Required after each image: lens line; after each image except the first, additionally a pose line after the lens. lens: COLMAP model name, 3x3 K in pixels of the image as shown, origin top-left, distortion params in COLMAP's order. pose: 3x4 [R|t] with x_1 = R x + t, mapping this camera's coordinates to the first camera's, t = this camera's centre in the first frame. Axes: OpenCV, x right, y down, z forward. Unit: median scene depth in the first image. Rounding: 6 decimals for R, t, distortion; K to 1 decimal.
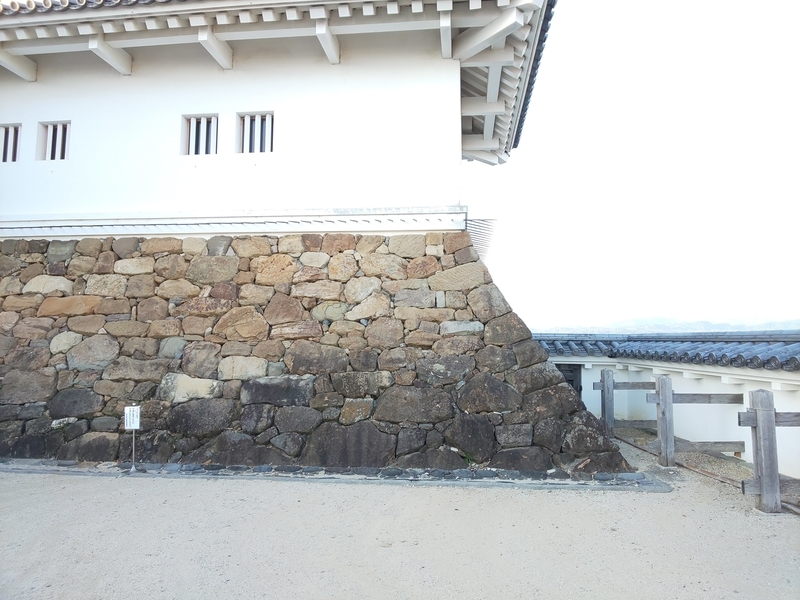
lens RADIAL K [[499.8, 0, 400.0], [0, 499.8, 300.0], [0, 0, 1]] dist [0.022697, -0.042809]
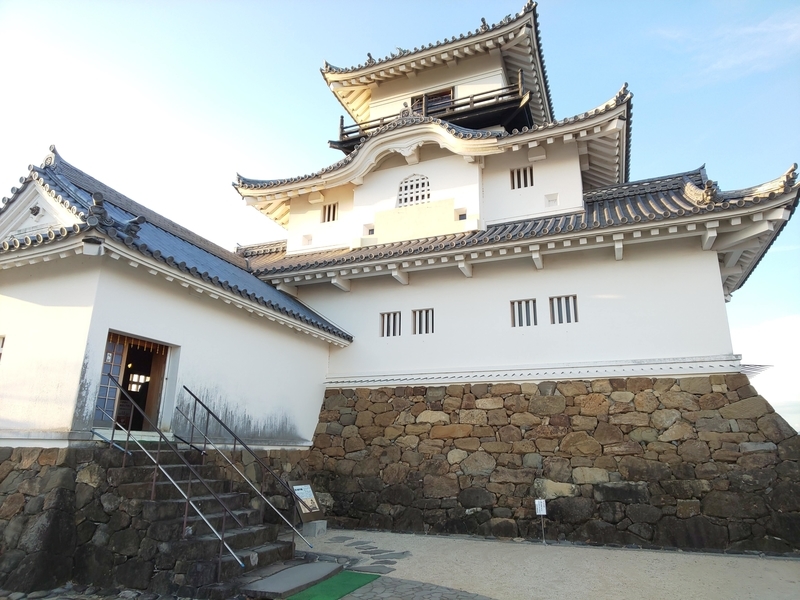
lens RADIAL K [[499.3, 0, 409.0], [0, 499.3, 309.3], [0, 0, 1]] dist [0.024592, -0.033063]
pose [[0.963660, -0.069906, -0.257823, -0.385985], [0.016669, 0.979006, -0.203147, -0.047482], [0.266611, 0.191468, 0.944594, -0.569873]]
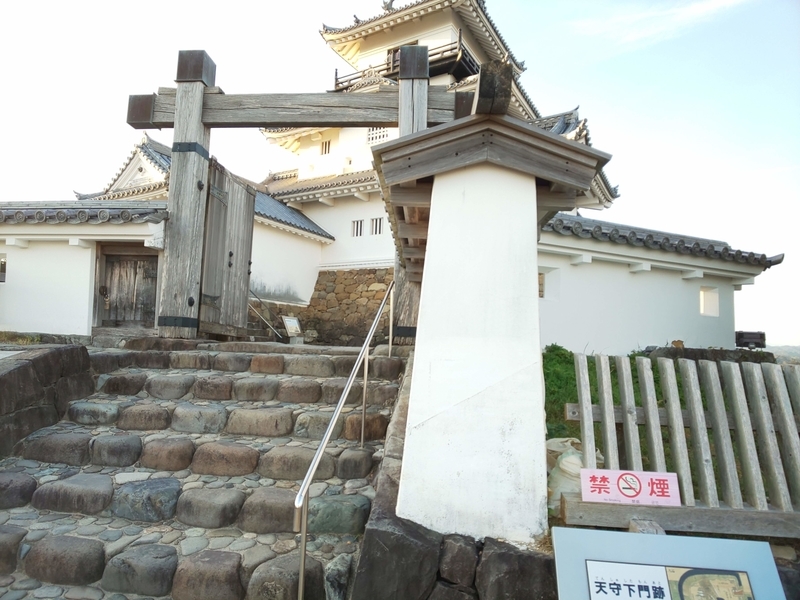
lens RADIAL K [[499.8, 0, 400.0], [0, 499.8, 300.0], [0, 0, 1]] dist [0.022697, -0.042809]
pose [[0.909274, -0.014869, -0.415932, 0.445257], [0.004205, 0.999639, -0.026543, 0.107387], [0.416177, 0.022386, 0.909008, -1.271339]]
